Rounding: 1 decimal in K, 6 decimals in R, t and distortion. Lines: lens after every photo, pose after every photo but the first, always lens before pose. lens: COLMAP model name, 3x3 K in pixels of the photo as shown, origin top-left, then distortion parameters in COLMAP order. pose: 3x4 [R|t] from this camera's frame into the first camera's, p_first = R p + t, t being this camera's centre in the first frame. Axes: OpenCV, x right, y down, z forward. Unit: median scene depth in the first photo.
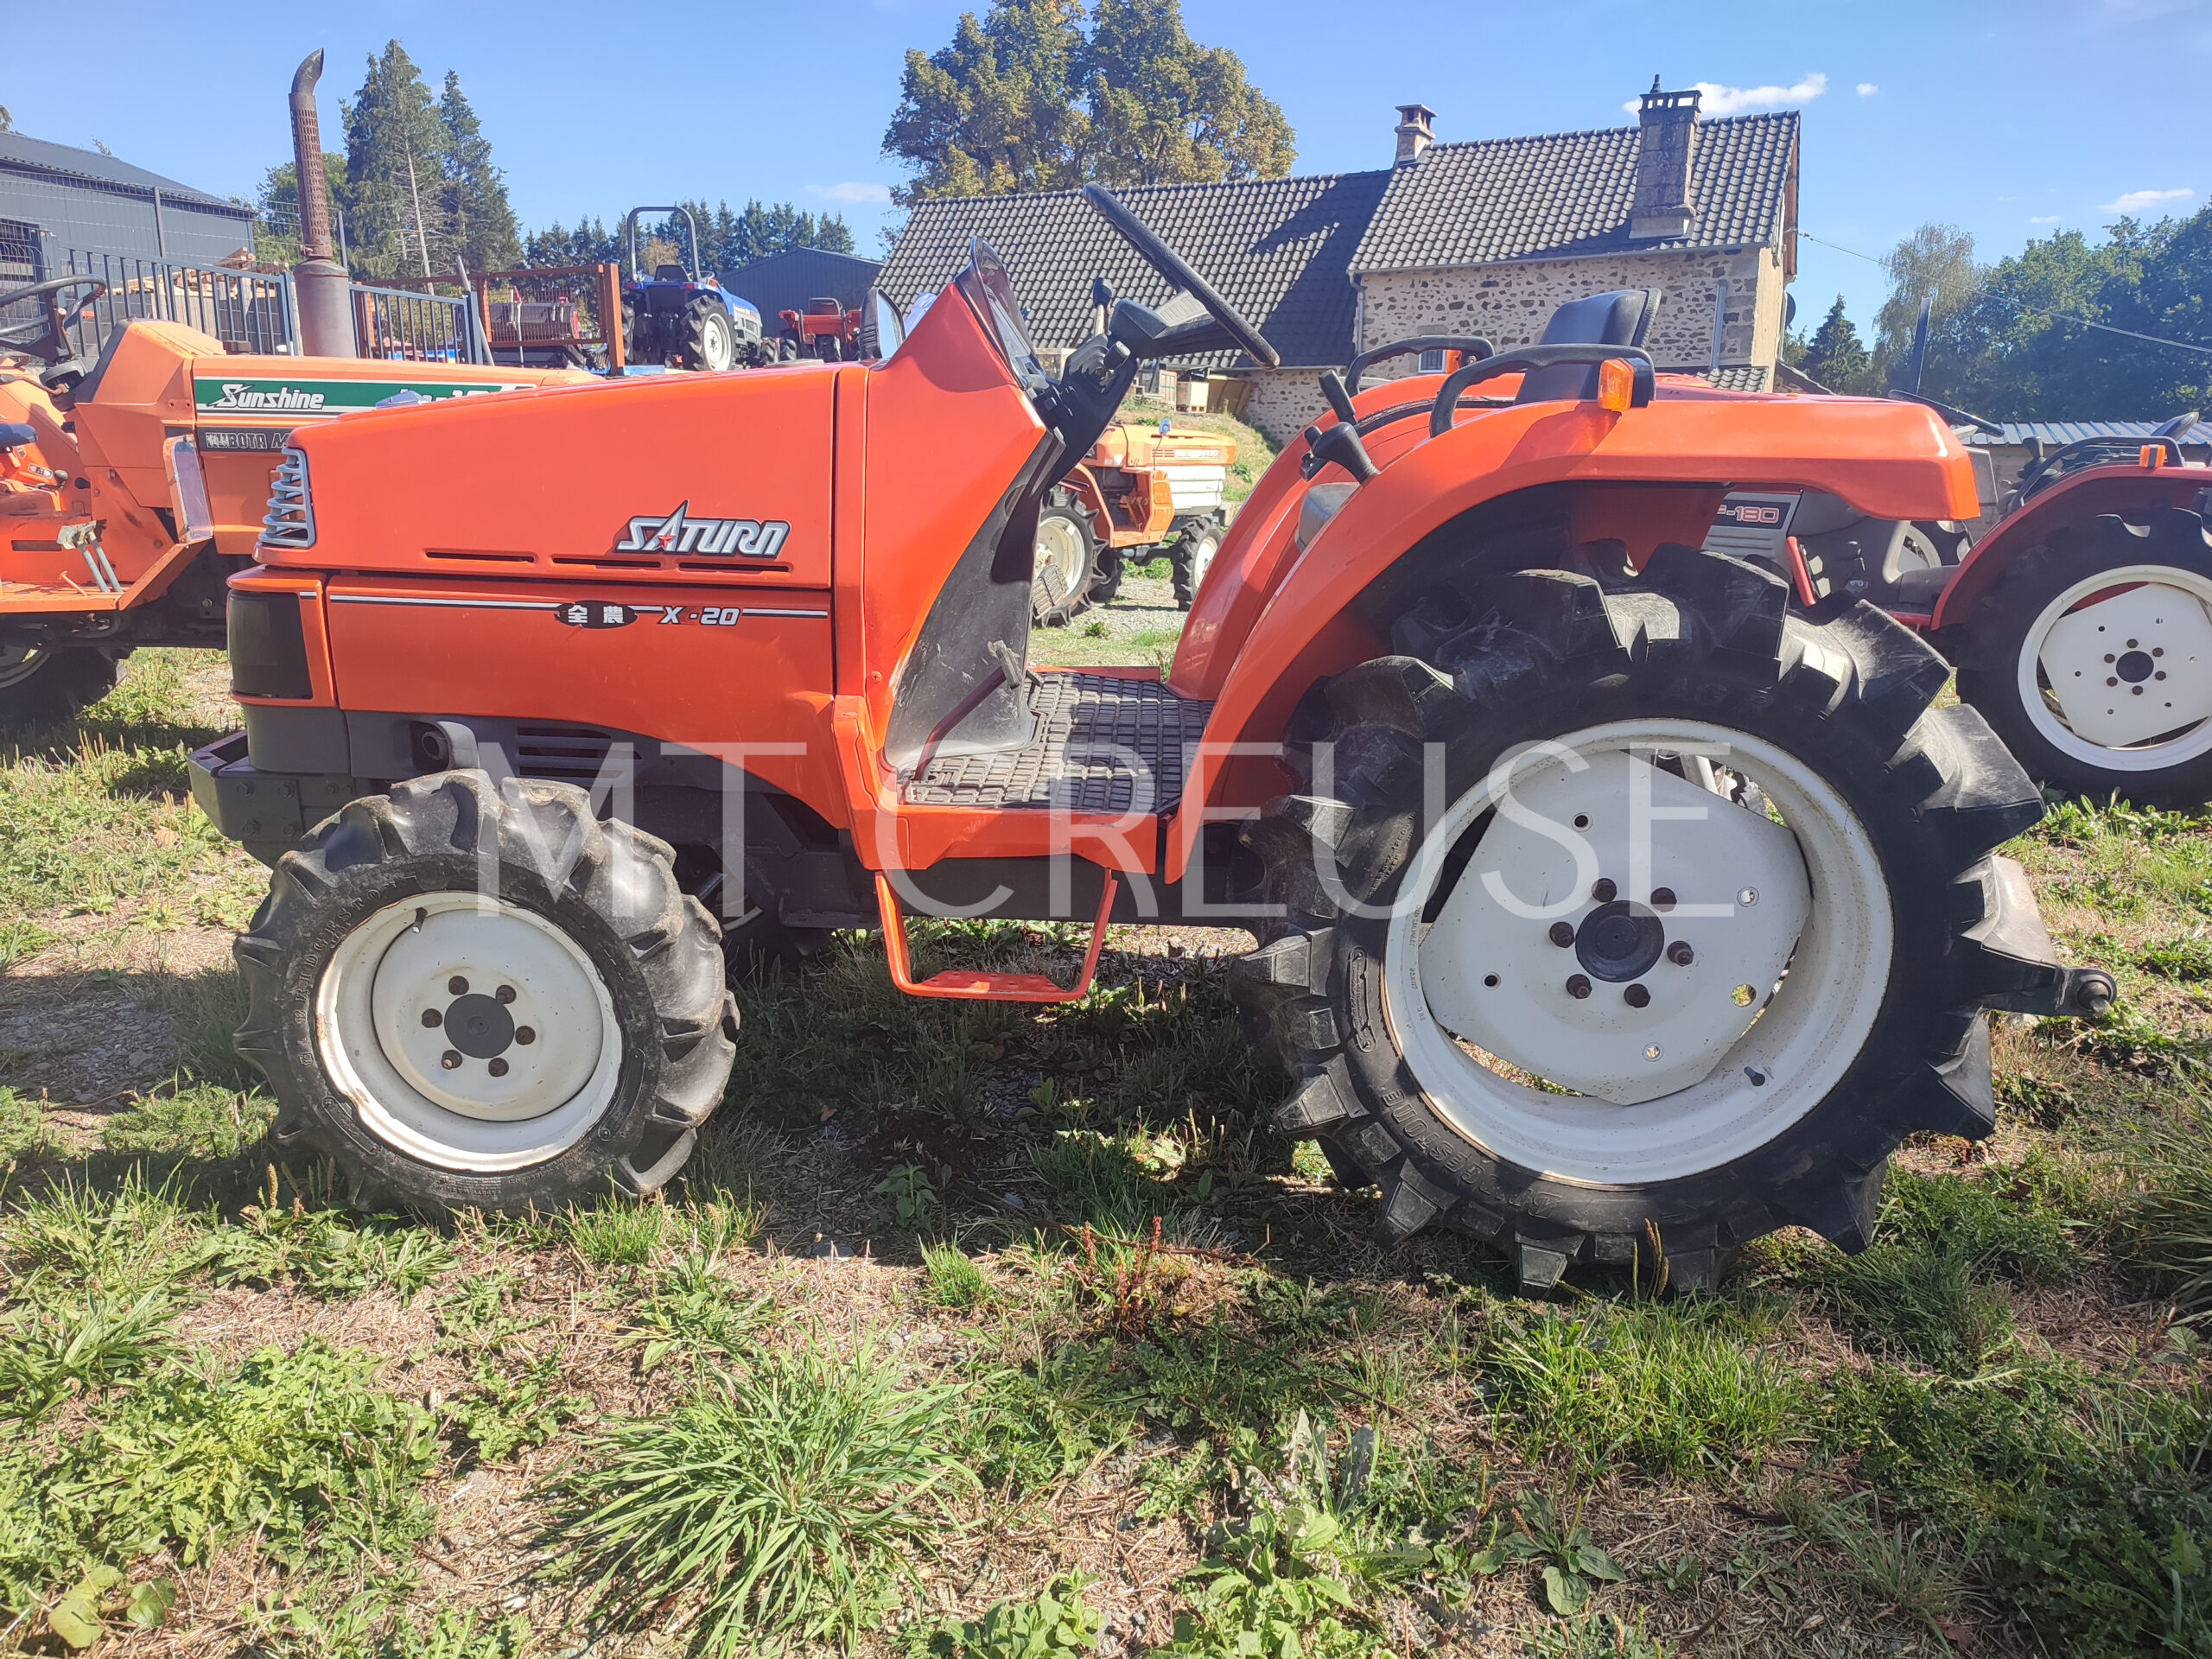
lens RADIAL K [[1586.1, 0, 1106.0], [0, 1586.1, 829.5], [0, 0, 1]] dist [0.004633, -0.014996]
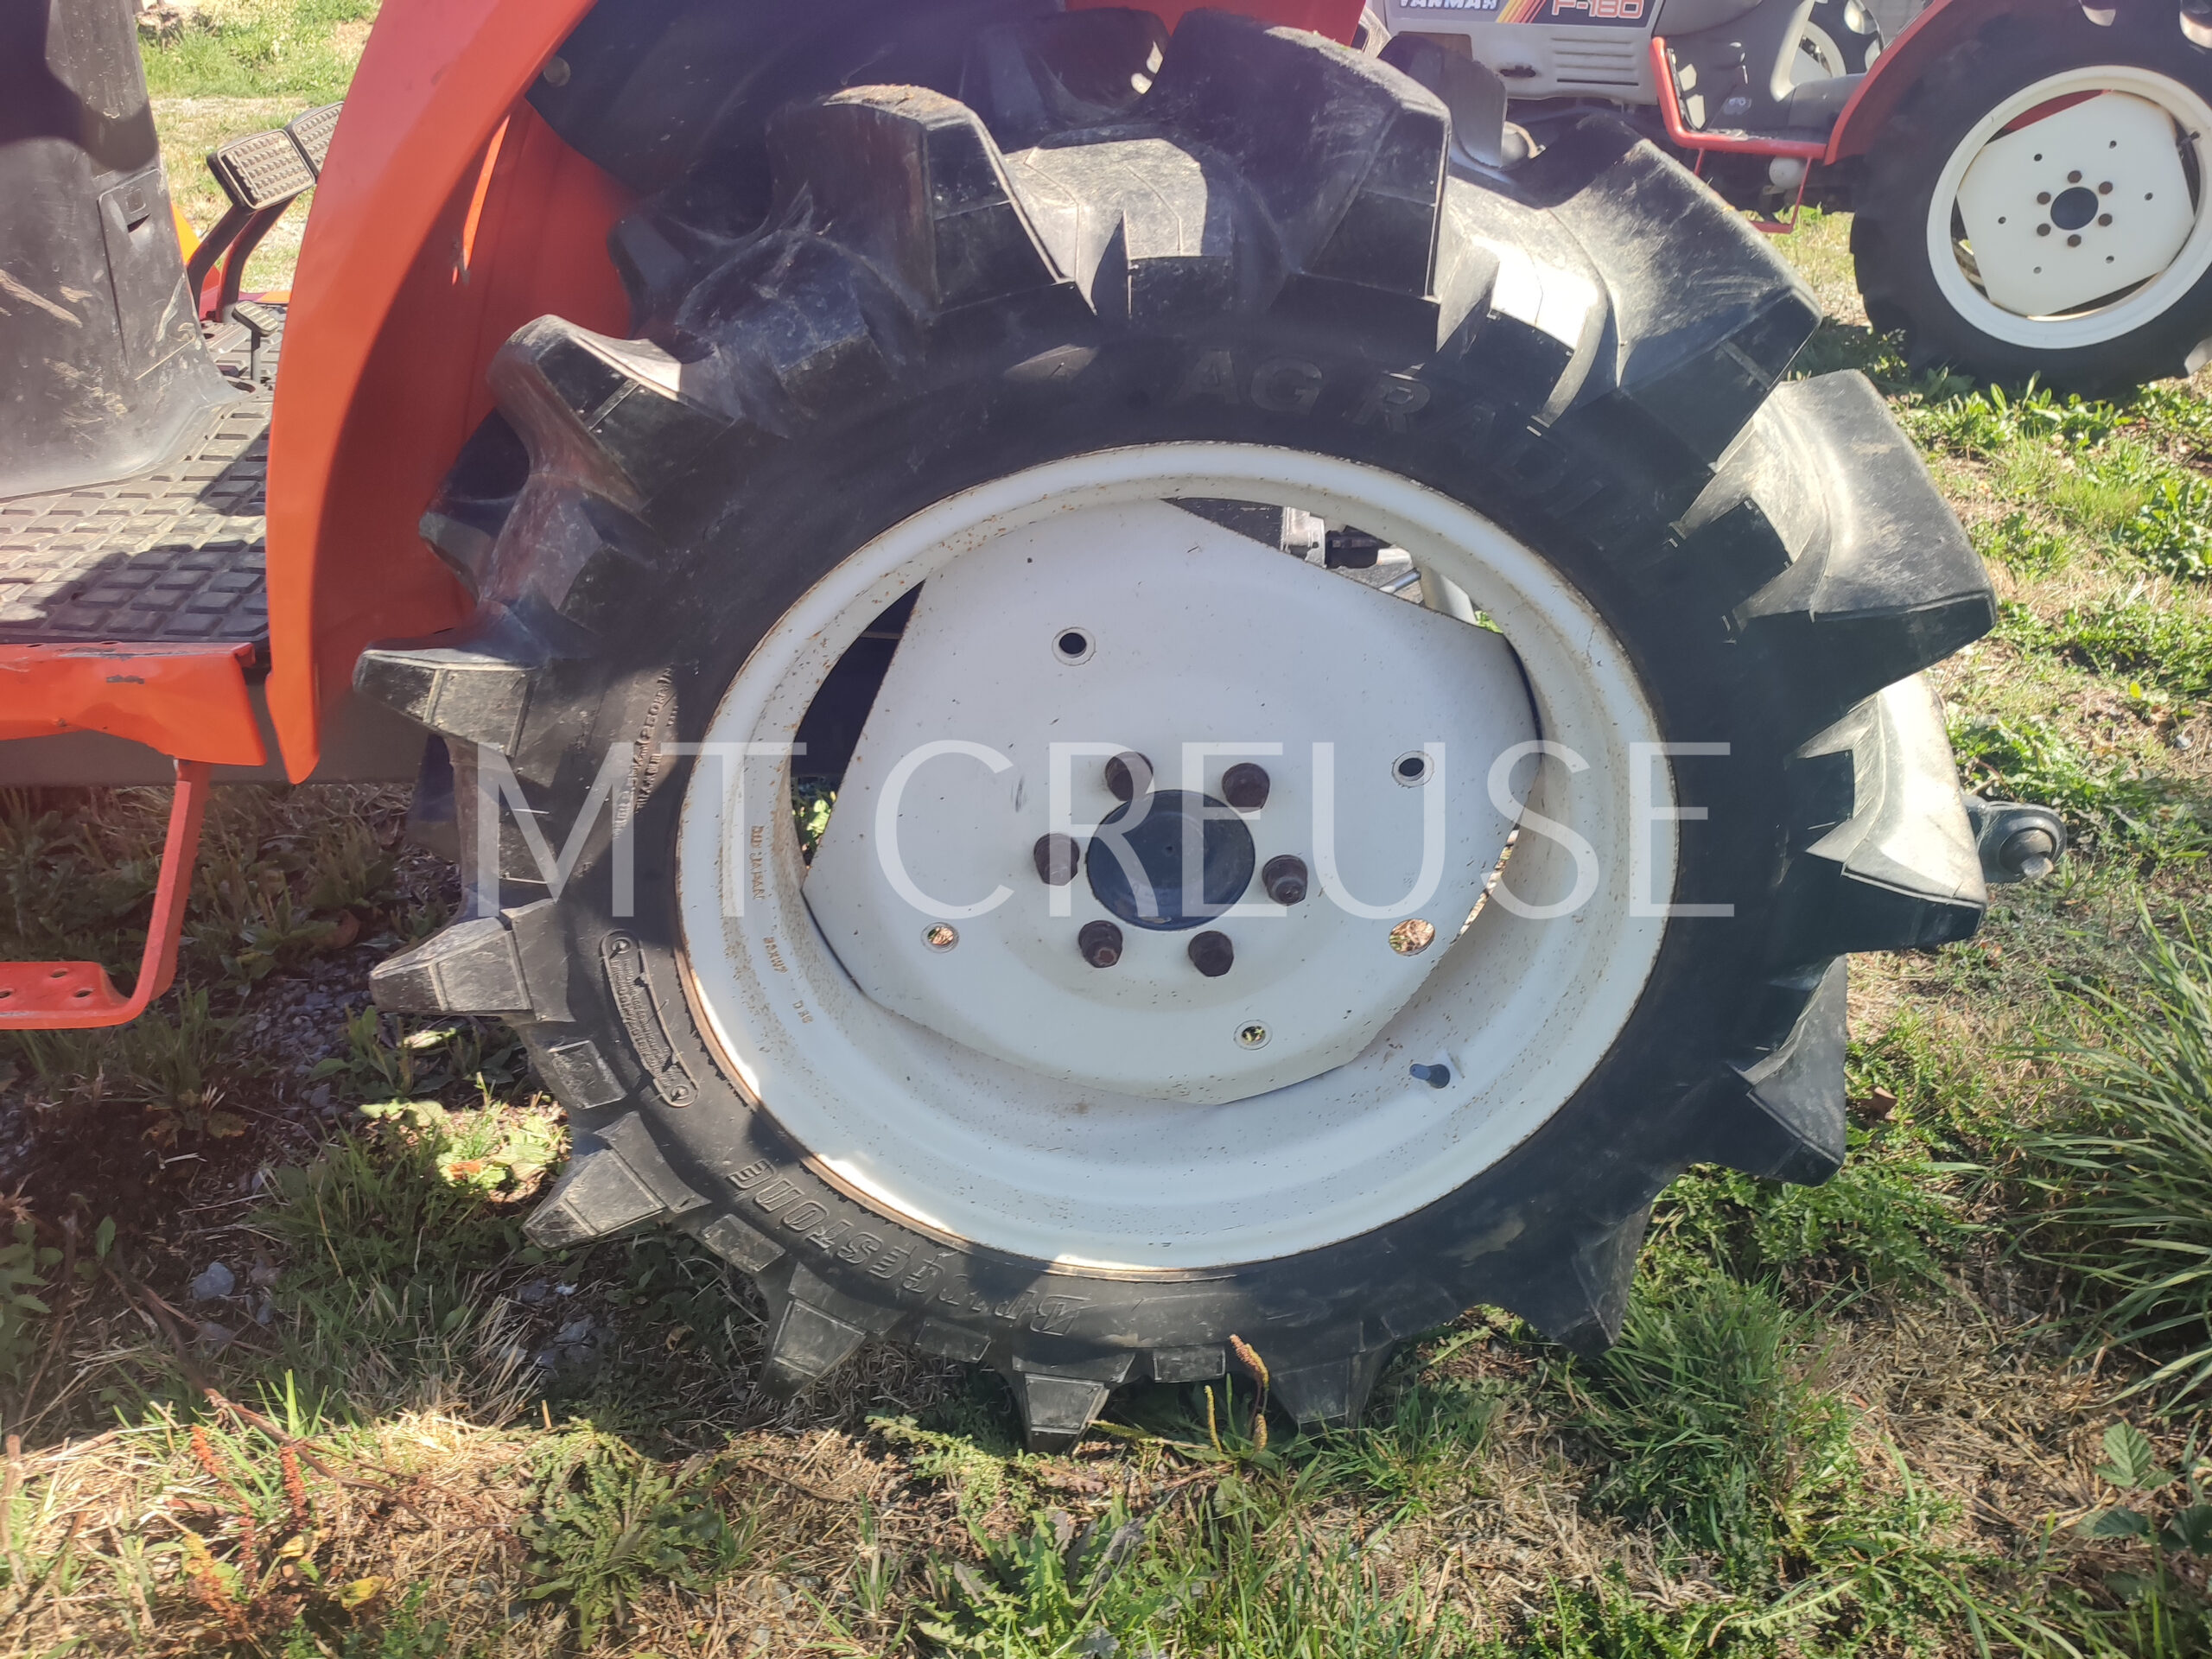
lens RADIAL K [[1654.4, 0, 1106.0], [0, 1654.4, 829.5], [0, 0, 1]] dist [0.005991, -0.004673]
pose [[0.995566, -0.056999, 0.074835, 0.263414], [0.036642, 0.967663, 0.249572, -0.075006], [-0.086640, -0.245723, 0.965460, 0.485043]]
